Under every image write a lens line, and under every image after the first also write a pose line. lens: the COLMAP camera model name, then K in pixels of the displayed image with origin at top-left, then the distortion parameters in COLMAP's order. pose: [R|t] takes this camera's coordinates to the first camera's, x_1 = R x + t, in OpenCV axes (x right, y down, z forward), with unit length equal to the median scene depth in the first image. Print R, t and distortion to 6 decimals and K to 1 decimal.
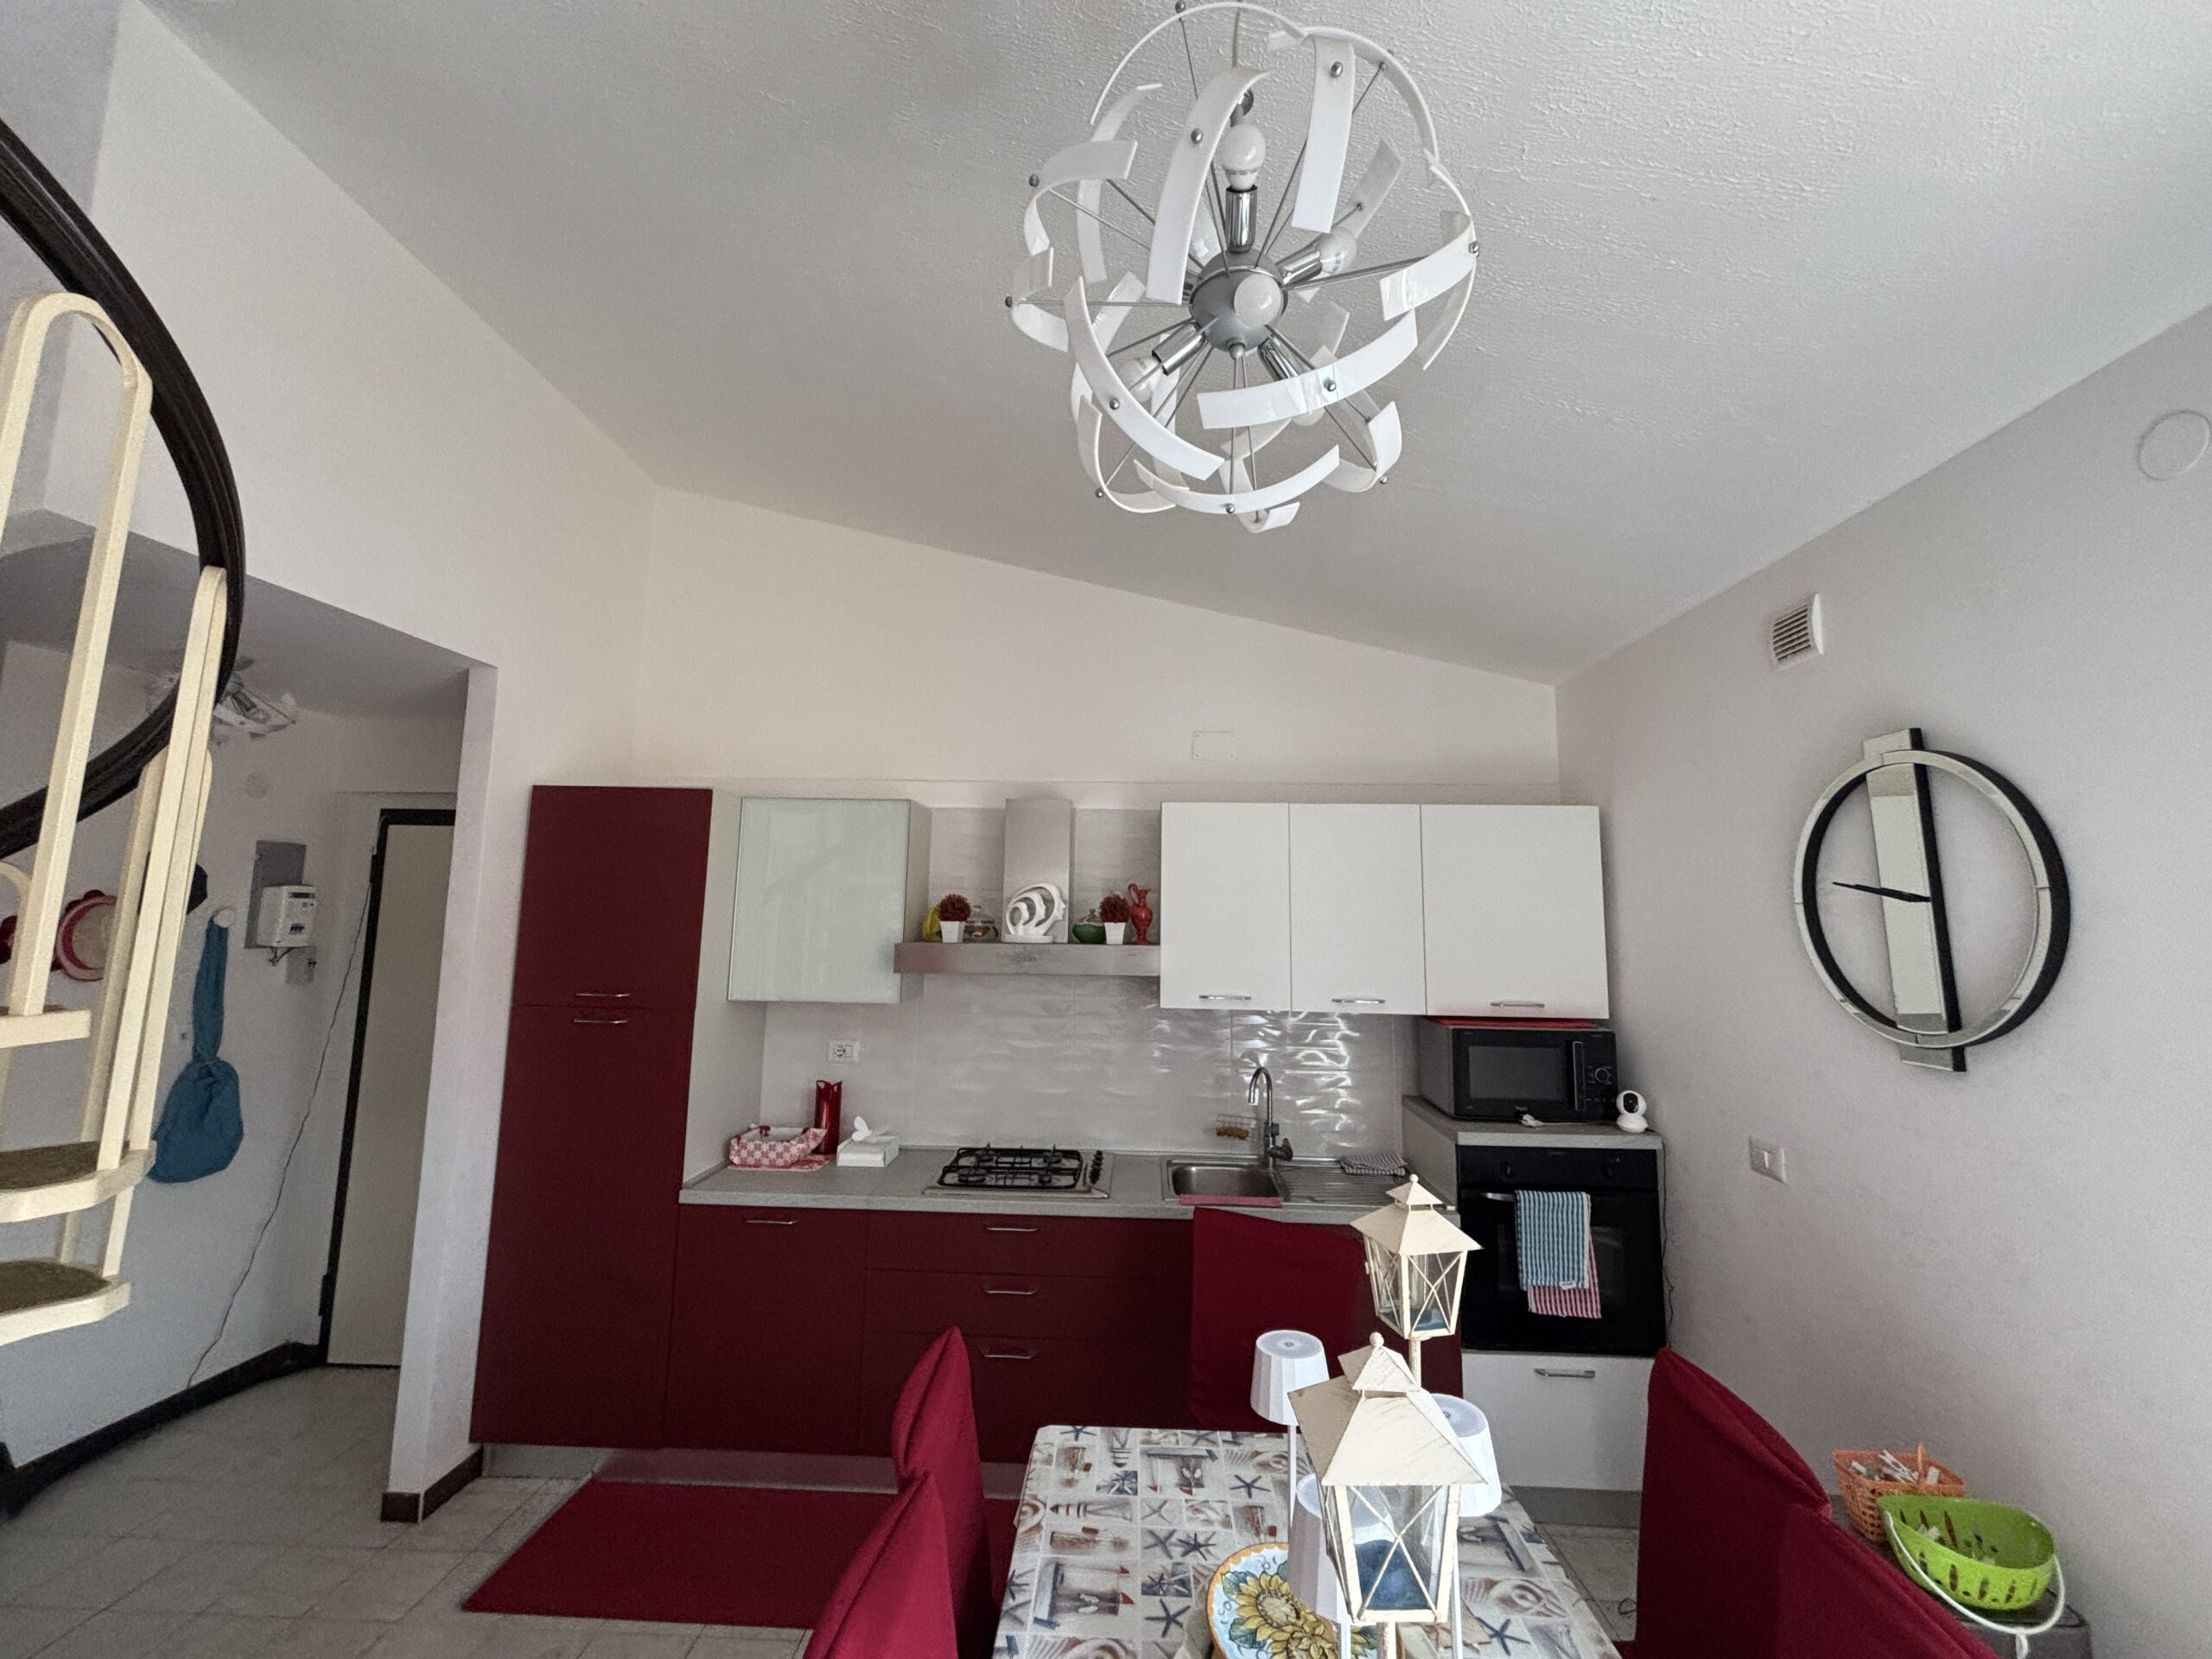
lens RADIAL K [[896.8, 0, 1110.1], [0, 896.8, 820.1], [0, 0, 1]] dist [0.000547, -0.000611]
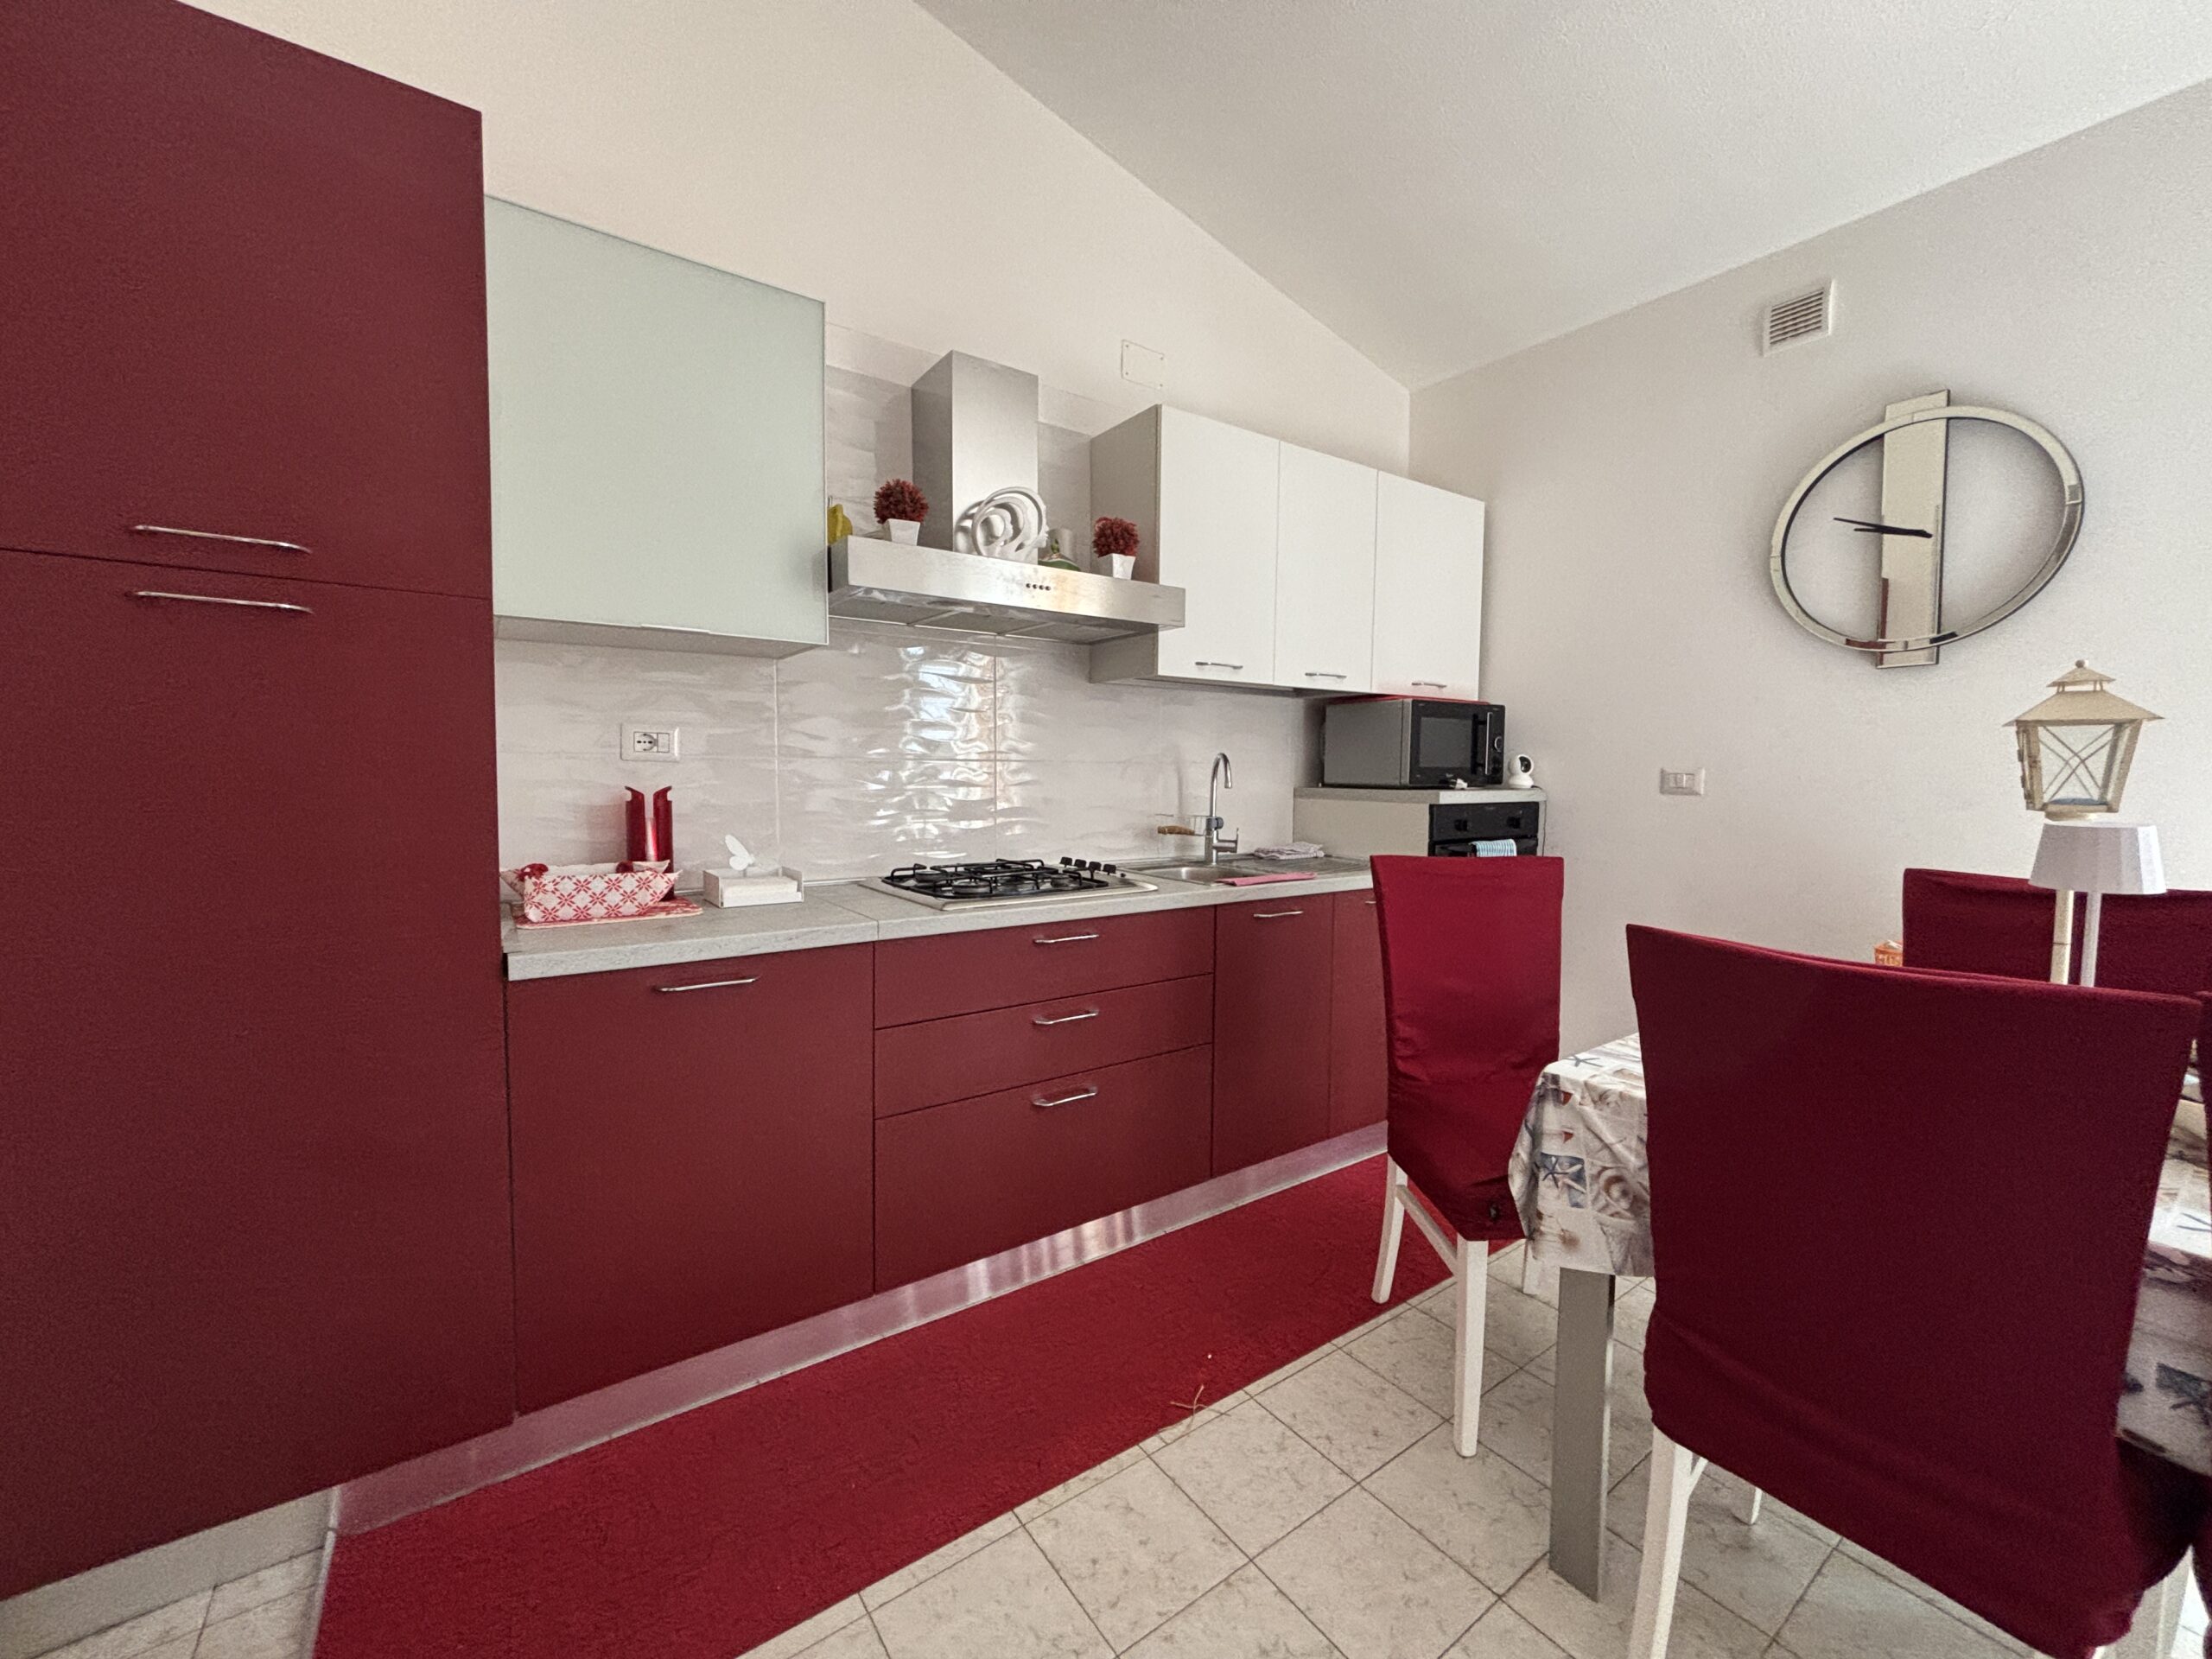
lens RADIAL K [[896.8, 0, 1104.9], [0, 896.8, 822.6], [0, 0, 1]] dist [0.000547, -0.000611]
pose [[0.791346, -0.045617, 0.609664, -0.521503], [-0.069223, 0.984114, 0.163485, 0.236264], [-0.607436, -0.171576, 0.775618, 0.425768]]
